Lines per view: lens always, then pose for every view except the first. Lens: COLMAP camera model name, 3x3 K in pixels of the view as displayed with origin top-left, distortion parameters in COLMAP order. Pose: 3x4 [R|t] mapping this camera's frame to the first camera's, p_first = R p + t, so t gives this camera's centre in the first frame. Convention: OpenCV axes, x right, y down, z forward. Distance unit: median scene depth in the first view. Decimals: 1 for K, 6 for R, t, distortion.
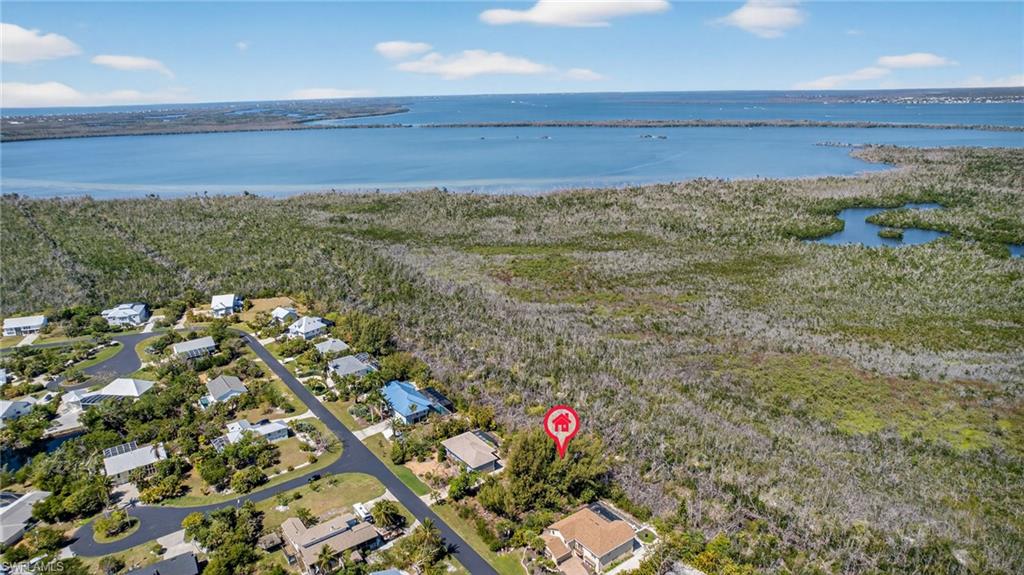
lens RADIAL K [[658.0, 0, 510.7], [0, 658.0, 291.6], [0, 0, 1]] dist [-0.071711, 0.065964]
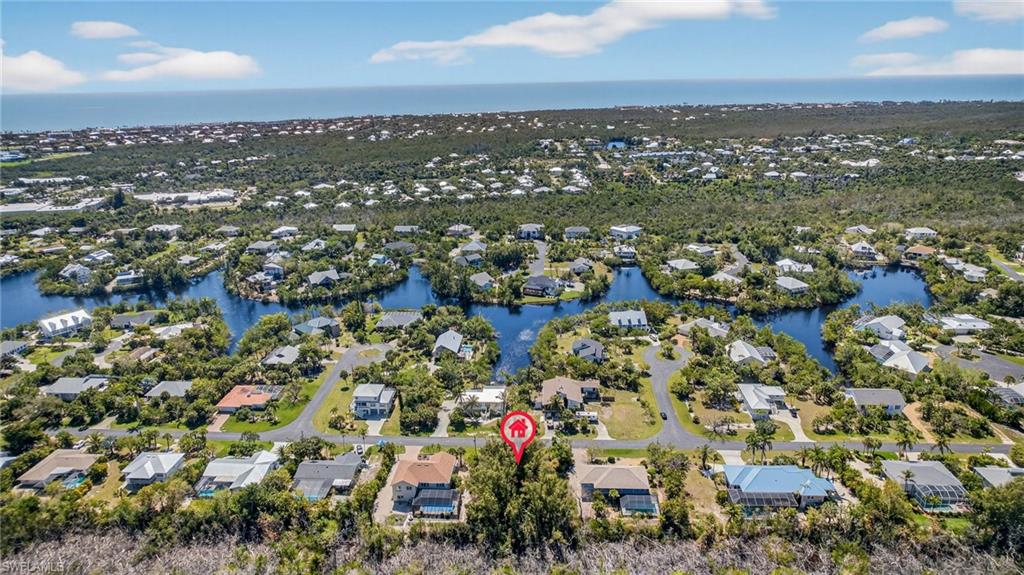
lens RADIAL K [[658.0, 0, 510.7], [0, 658.0, 291.6], [0, 0, 1]] dist [-0.071711, 0.065964]
pose [[-0.644943, 0.269186, -0.715254, 0.506899], [-0.203601, 0.841568, 0.500310, -0.330695], [0.736611, 0.468298, -0.487956, 1.020273]]
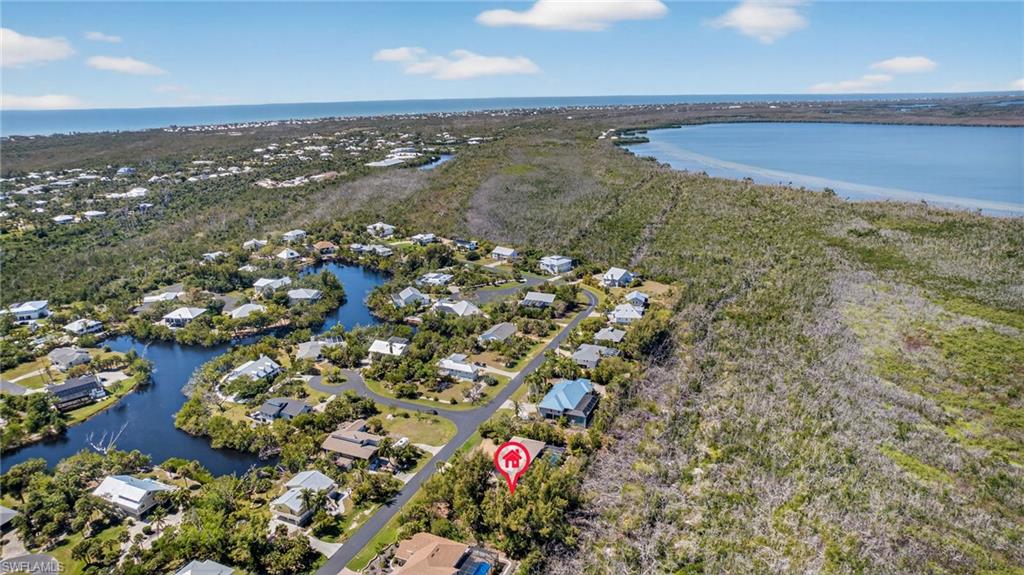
lens RADIAL K [[658.0, 0, 510.7], [0, 658.0, 291.6], [0, 0, 1]] dist [-0.071711, 0.065964]
pose [[0.500879, 0.269297, -0.822556, 0.573746], [-0.262461, 0.952873, 0.152141, -0.119392], [0.824763, 0.139685, 0.547955, 0.345437]]
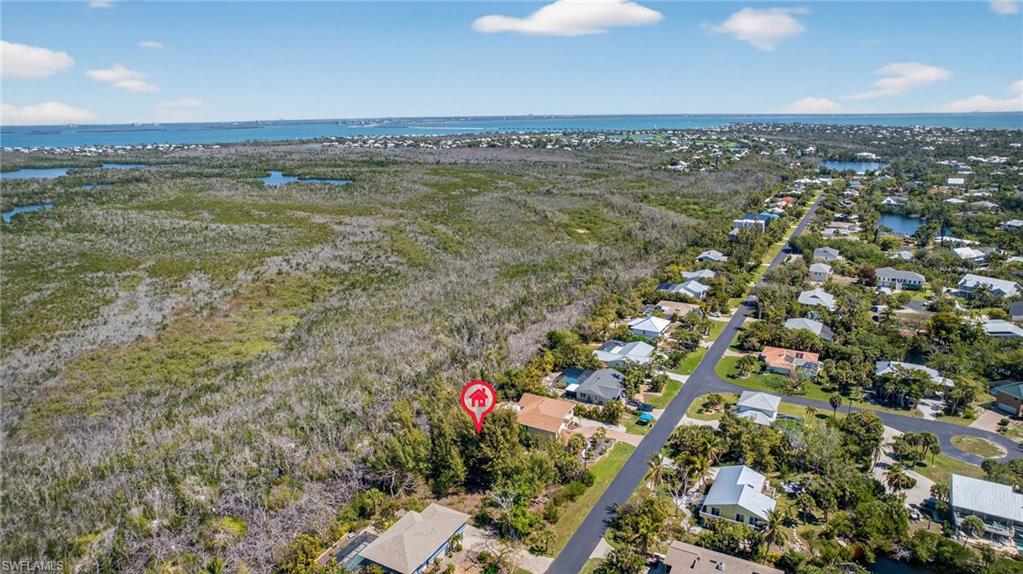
lens RADIAL K [[657.3, 0, 510.2], [0, 657.3, 291.1], [0, 0, 1]] dist [-0.071711, 0.065964]
pose [[-0.405152, -0.217078, 0.888104, -0.470152], [0.295760, 0.888048, 0.351989, -0.108029], [-0.865088, 0.405275, -0.295591, 0.849594]]
